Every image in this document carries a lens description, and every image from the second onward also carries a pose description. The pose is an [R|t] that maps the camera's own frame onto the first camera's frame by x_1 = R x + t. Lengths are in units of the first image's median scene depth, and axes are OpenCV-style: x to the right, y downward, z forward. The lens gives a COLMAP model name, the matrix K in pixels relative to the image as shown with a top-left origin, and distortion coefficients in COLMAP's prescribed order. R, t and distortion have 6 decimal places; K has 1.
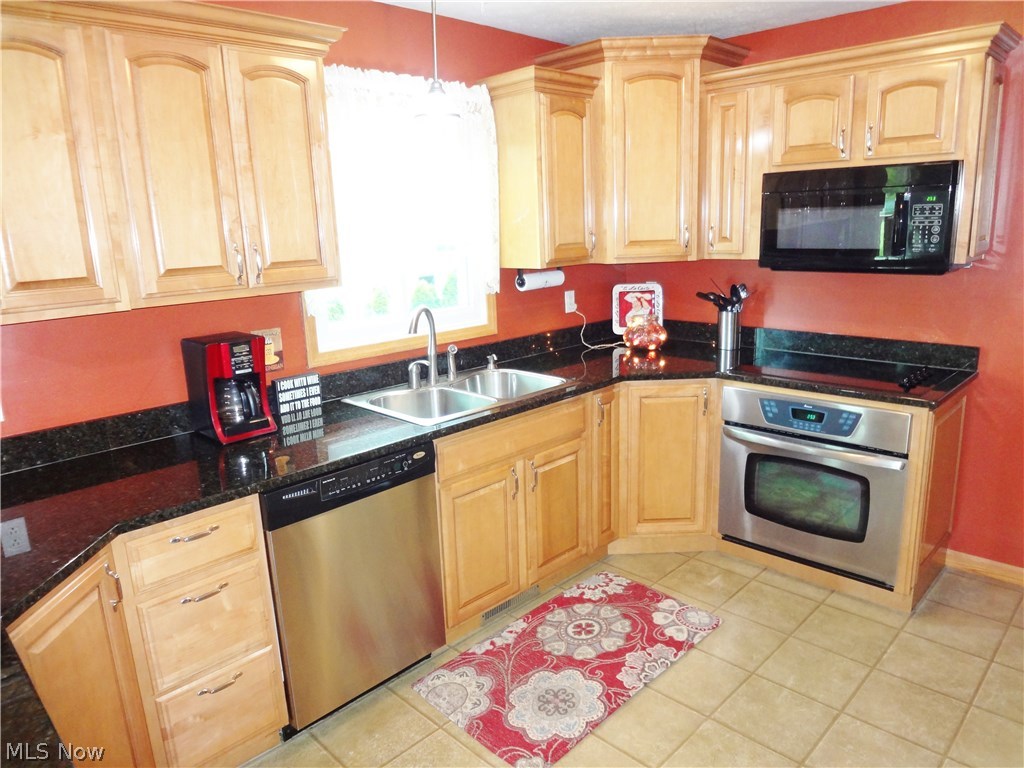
lens RADIAL K [[697.1, 0, 521.8], [0, 697.1, 385.3], [0, 0, 1]] dist [-0.030029, -0.000965]
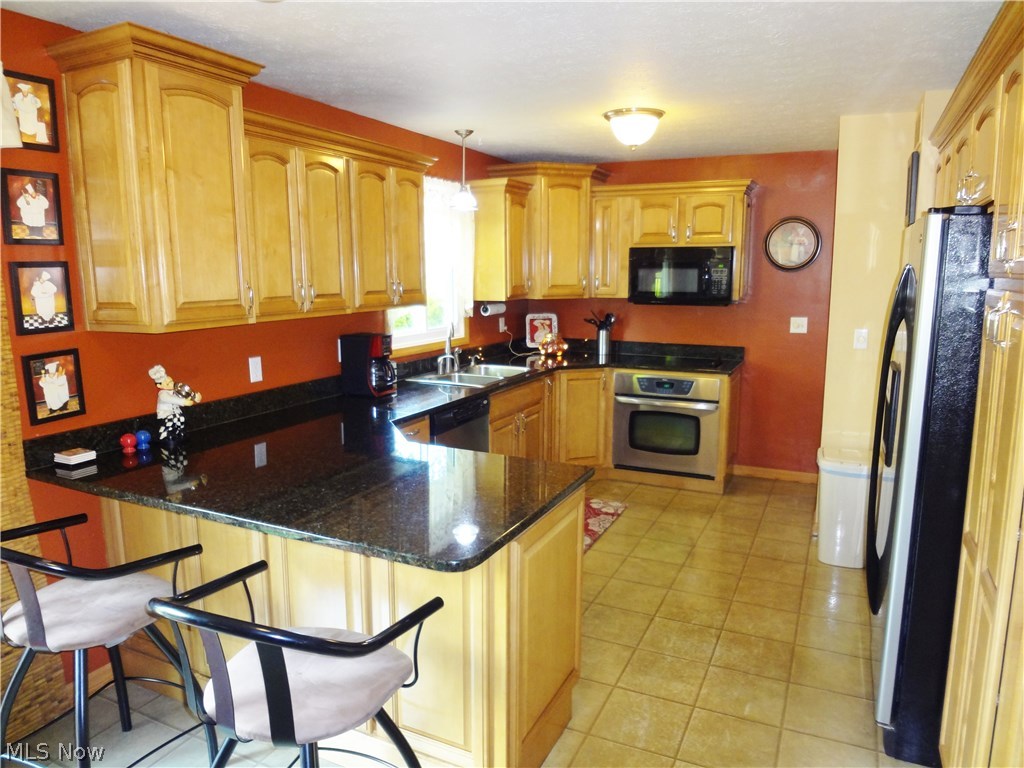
lens RADIAL K [[697.1, 0, 519.4], [0, 697.1, 386.8], [0, 0, 1]] dist [-0.030029, -0.000965]
pose [[0.943841, -0.022079, 0.329662, -0.523369], [0.045036, 0.997049, -0.062164, 0.142870], [-0.327317, 0.073520, 0.942050, -0.547004]]
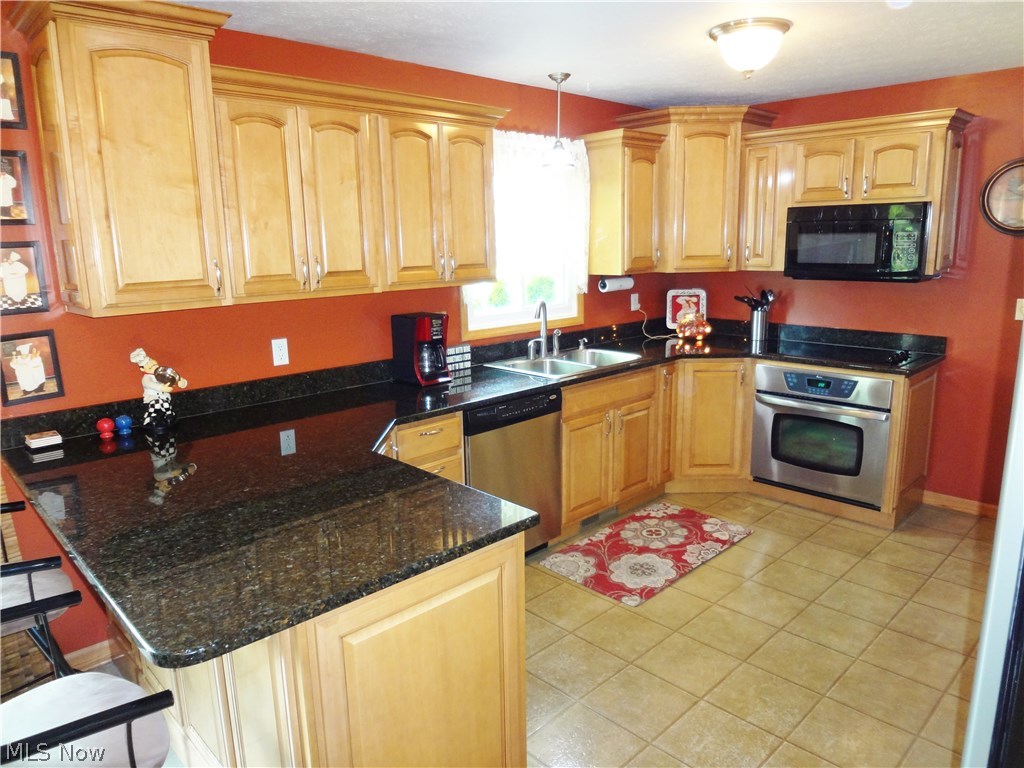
lens RADIAL K [[697.1, 0, 521.4], [0, 697.1, 385.9], [0, 0, 1]] dist [-0.030029, -0.000965]
pose [[0.999645, 0.019098, -0.018582, -0.152677], [-0.019523, 0.999546, -0.022957, 0.092048], [0.018136, 0.023311, 0.999564, -0.387492]]
